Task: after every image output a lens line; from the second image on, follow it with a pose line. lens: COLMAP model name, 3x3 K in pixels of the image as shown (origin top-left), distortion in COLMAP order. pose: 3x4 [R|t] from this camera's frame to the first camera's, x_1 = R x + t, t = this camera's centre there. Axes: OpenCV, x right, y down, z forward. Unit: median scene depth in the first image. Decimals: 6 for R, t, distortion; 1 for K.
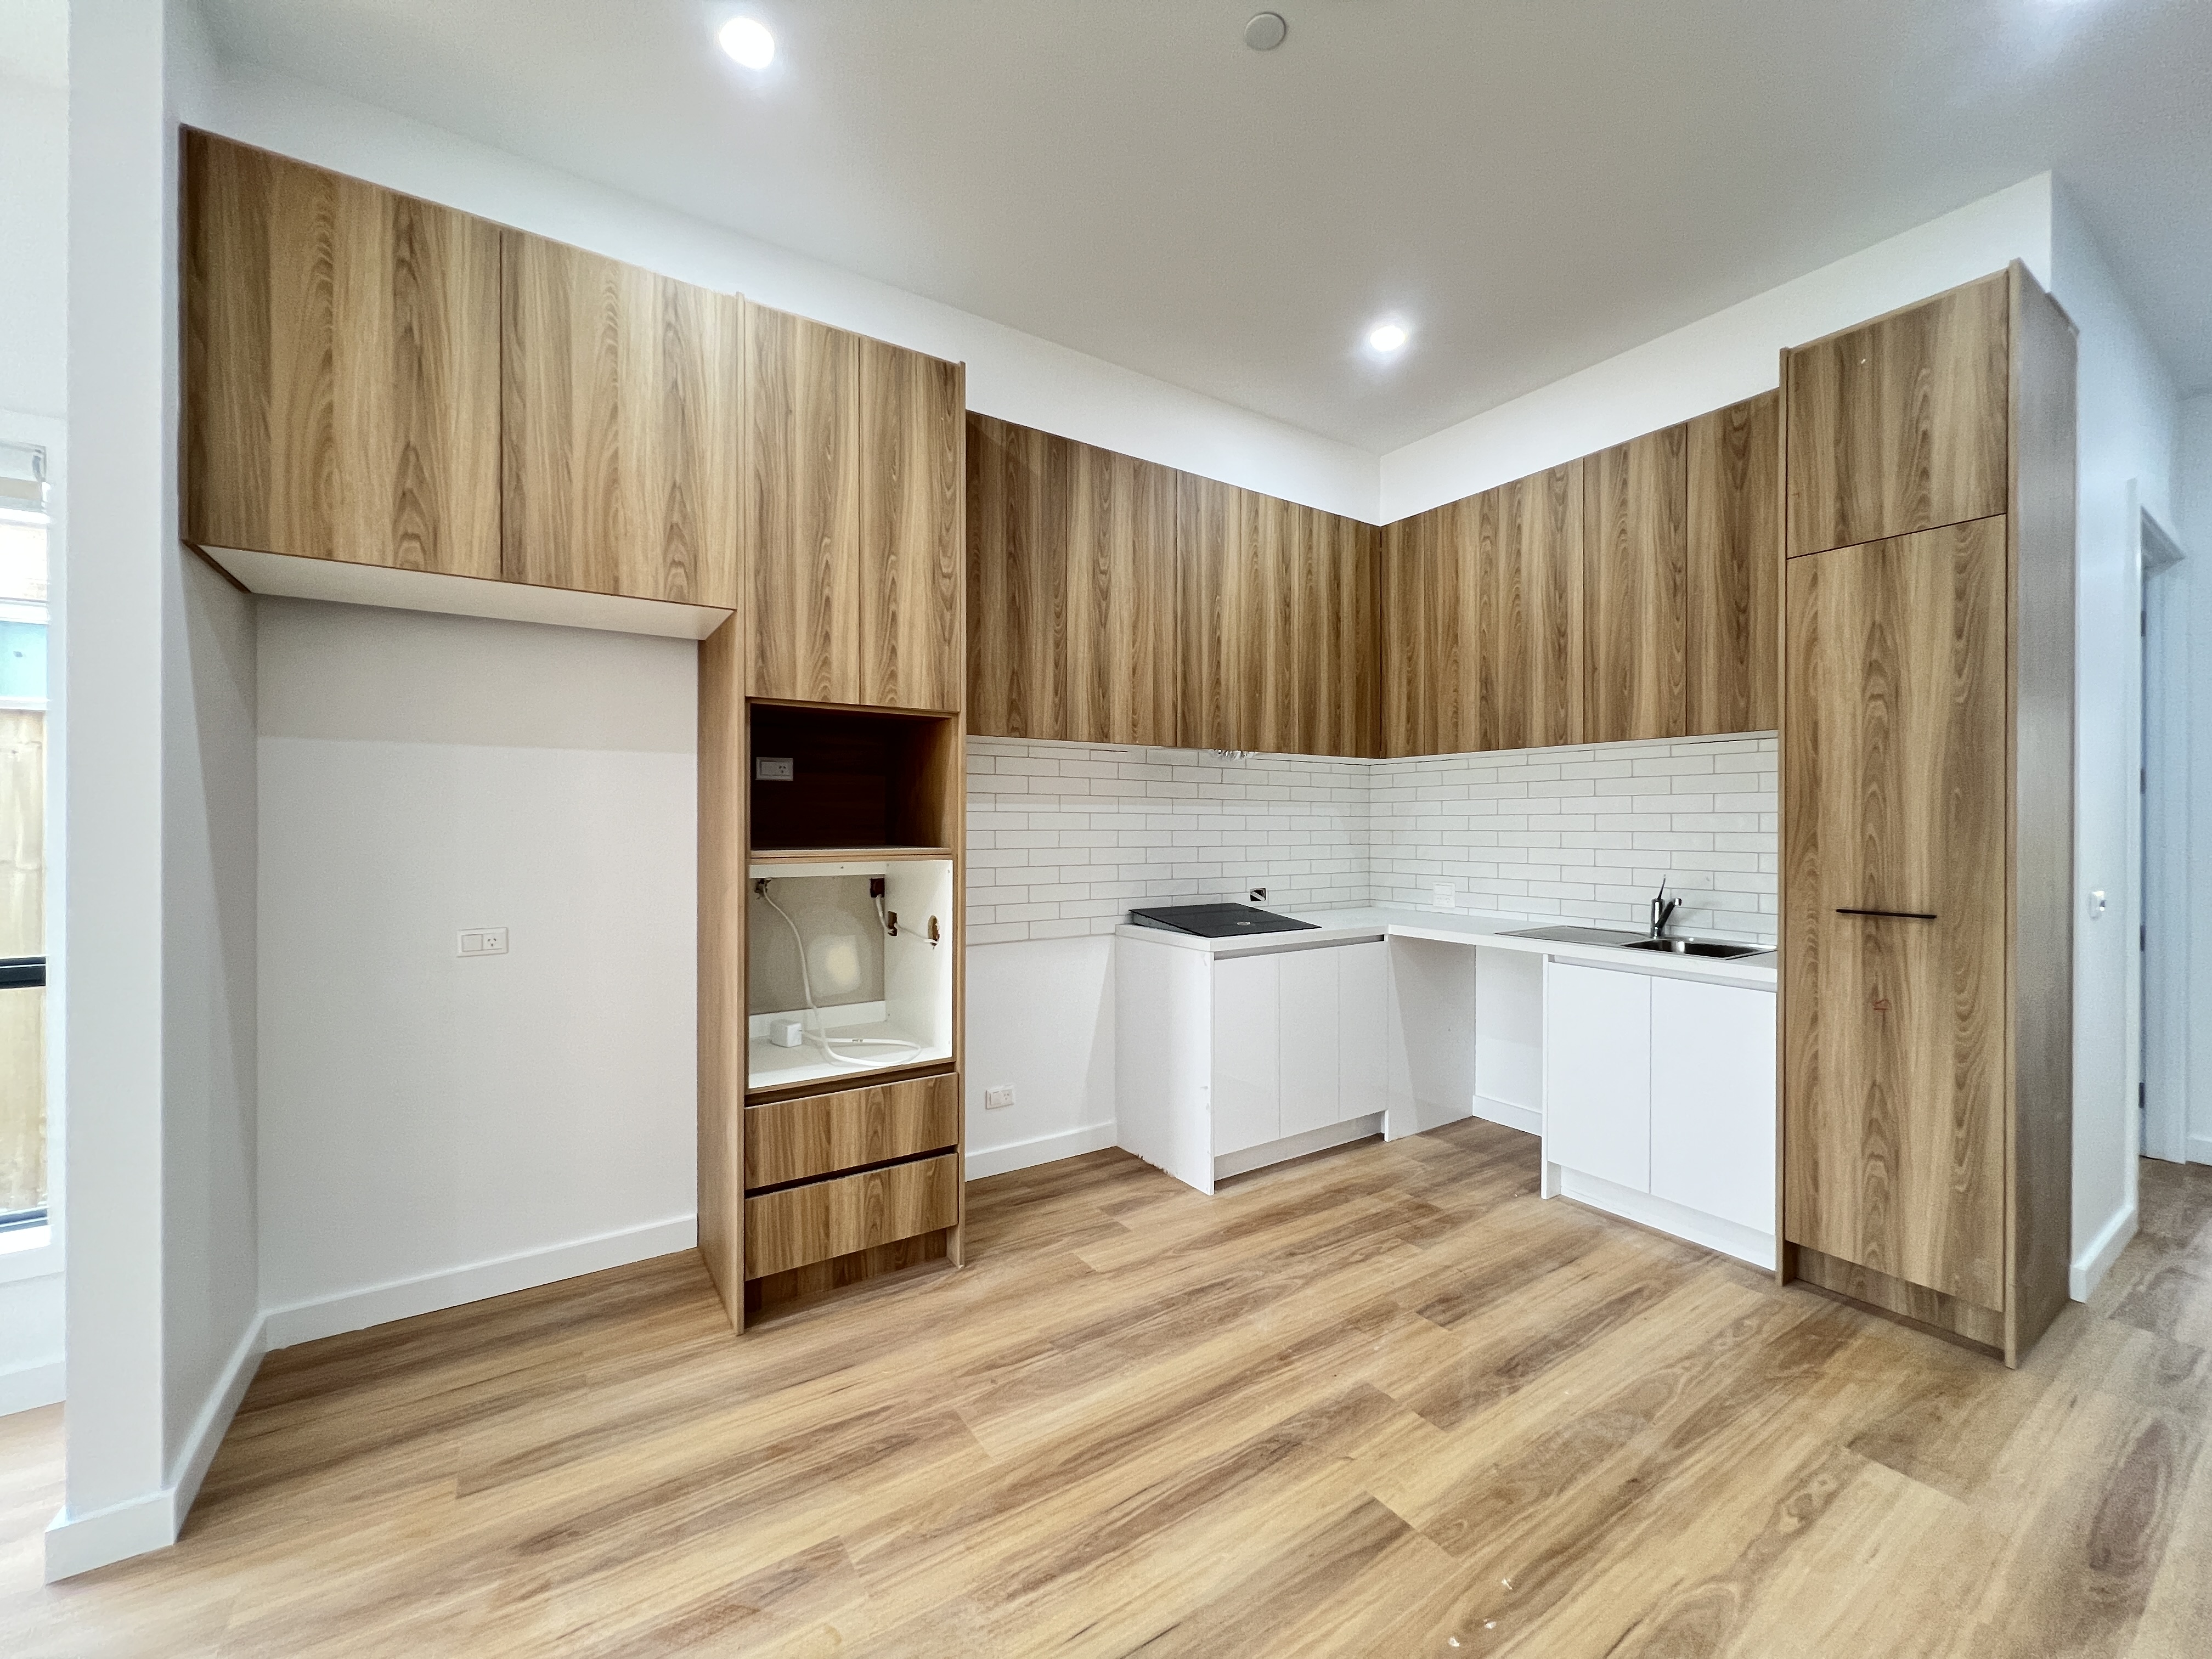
lens RADIAL K [[879.7, 0, 1119.4], [0, 879.7, 829.4], [0, 0, 1]] dist [-0.000583, -0.000745]
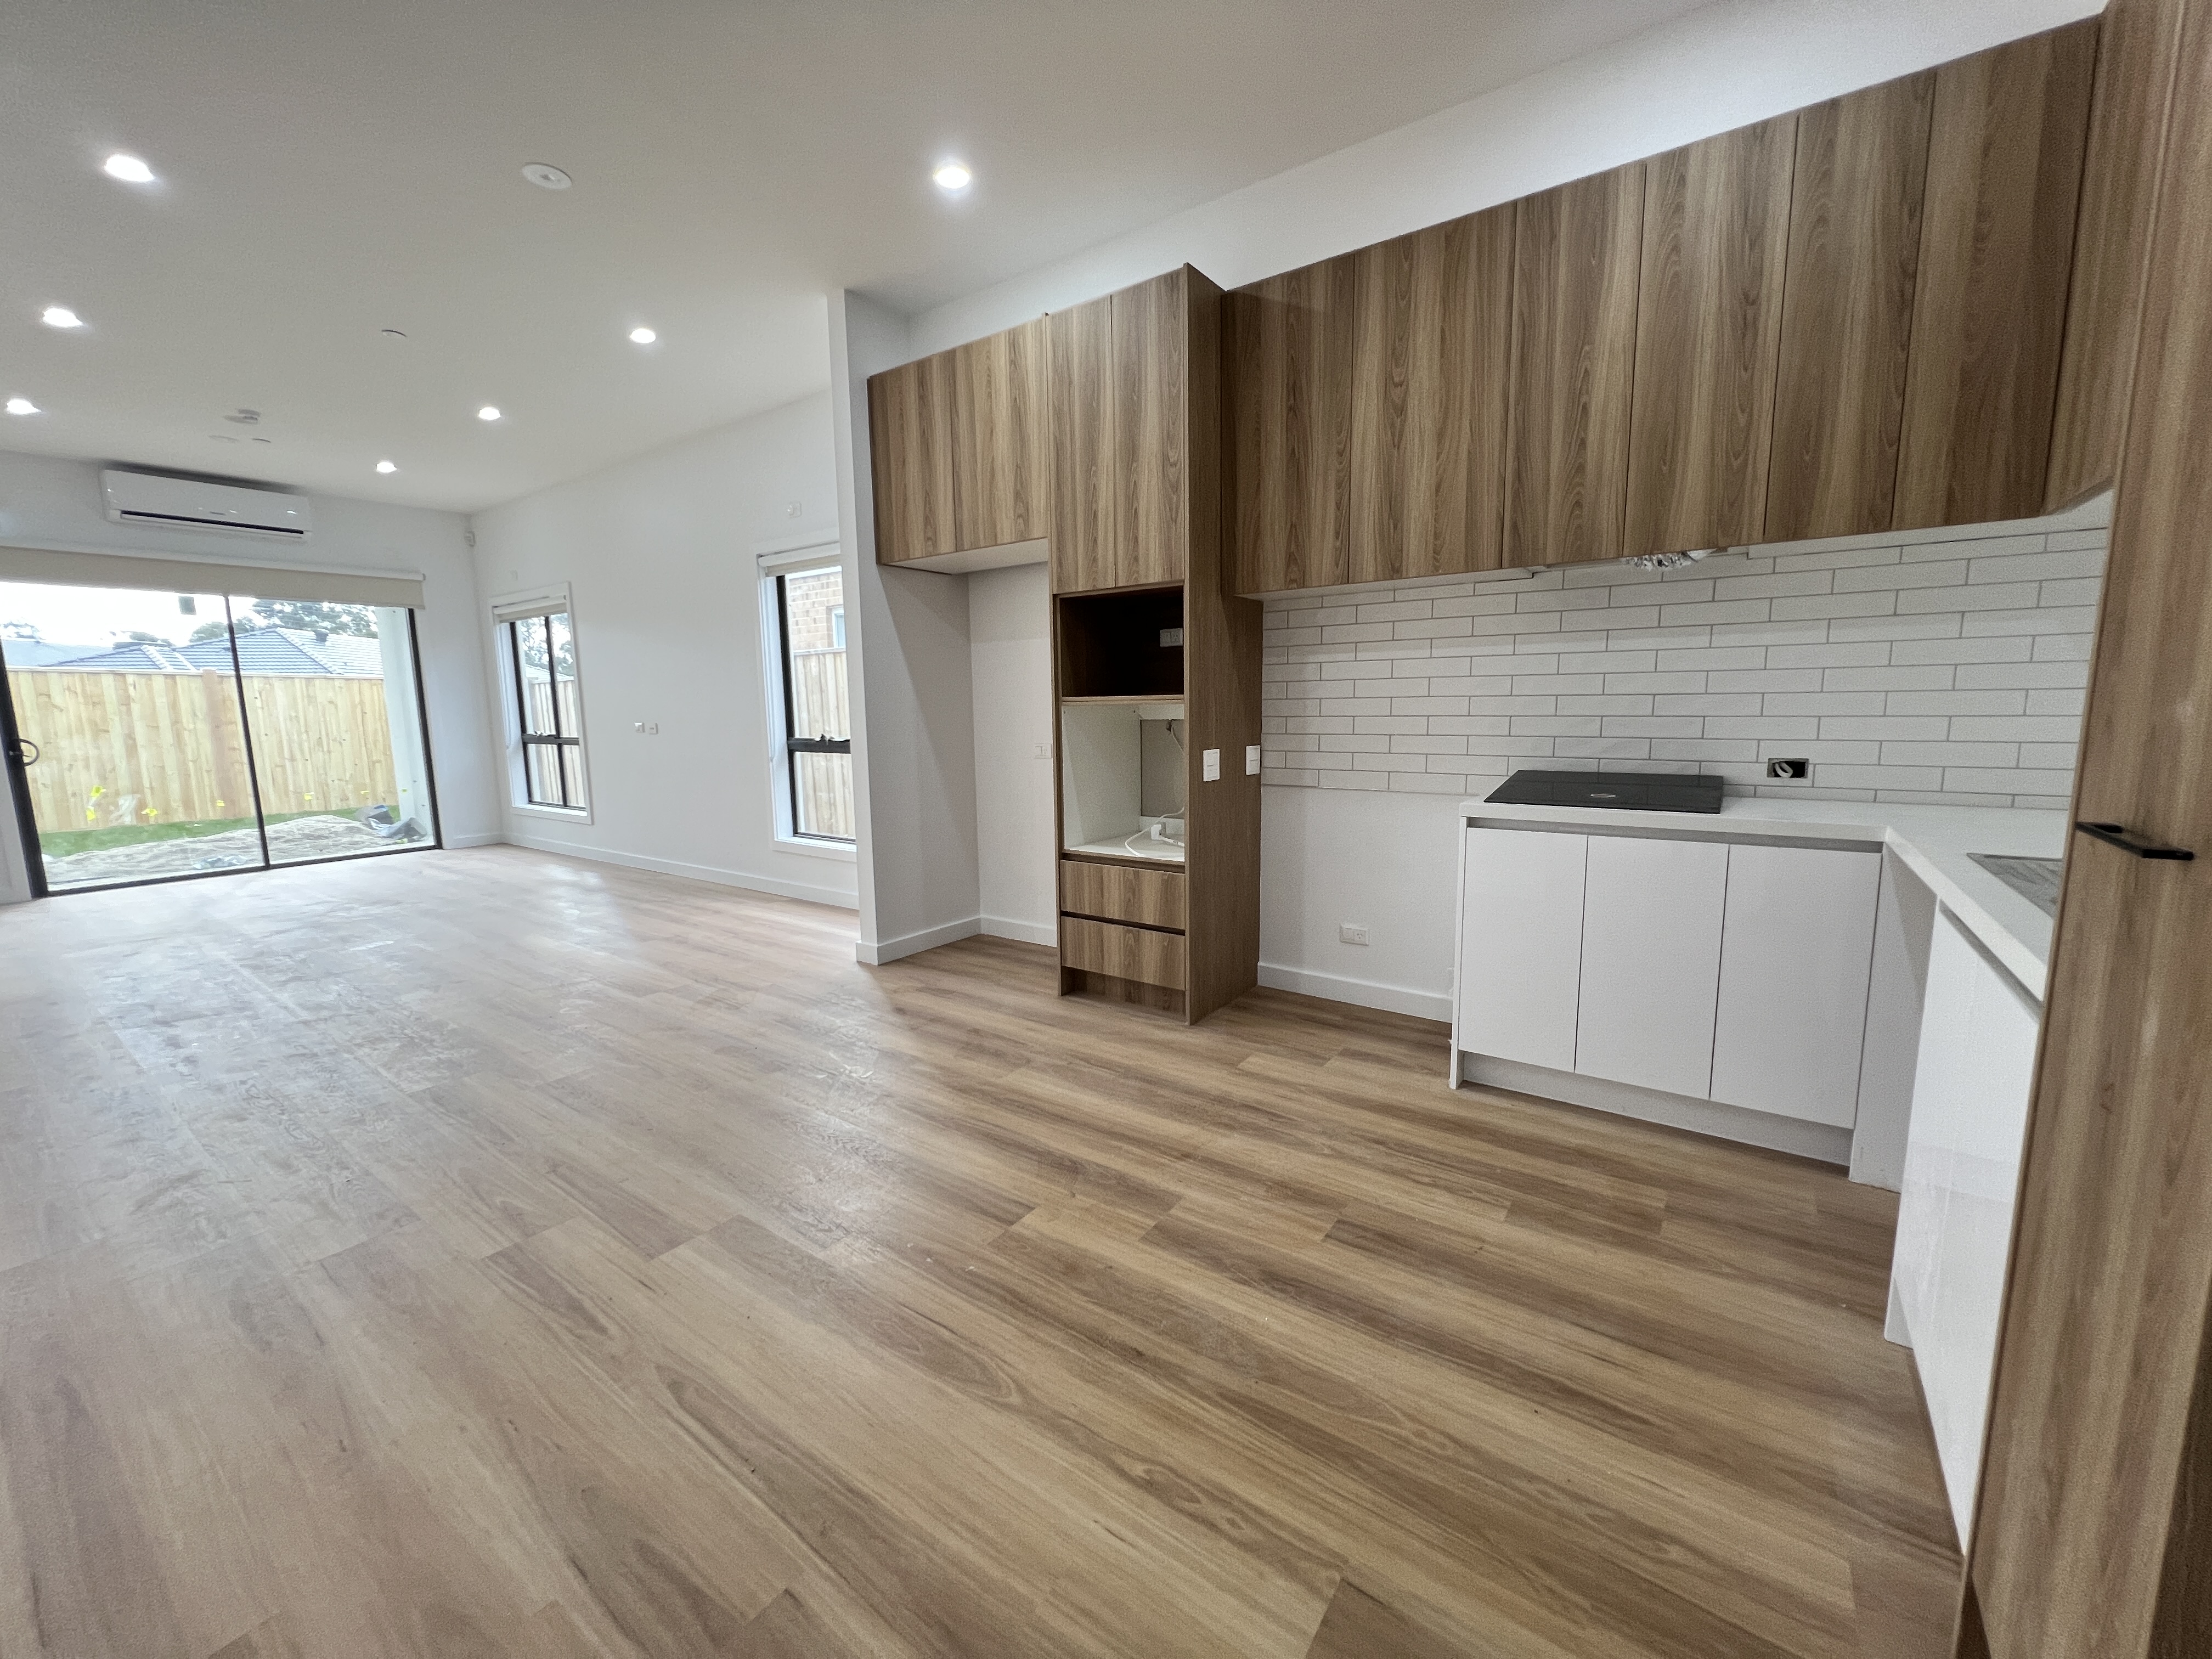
lens RADIAL K [[879.7, 0, 1091.0], [0, 879.7, 829.4], [0, 0, 1]] dist [-0.000583, -0.000745]
pose [[0.347581, 0.129156, -0.928712, 0.961624], [0.010944, 0.989842, 0.141753, 0.034003], [0.937586, -0.059434, 0.342637, 0.462604]]
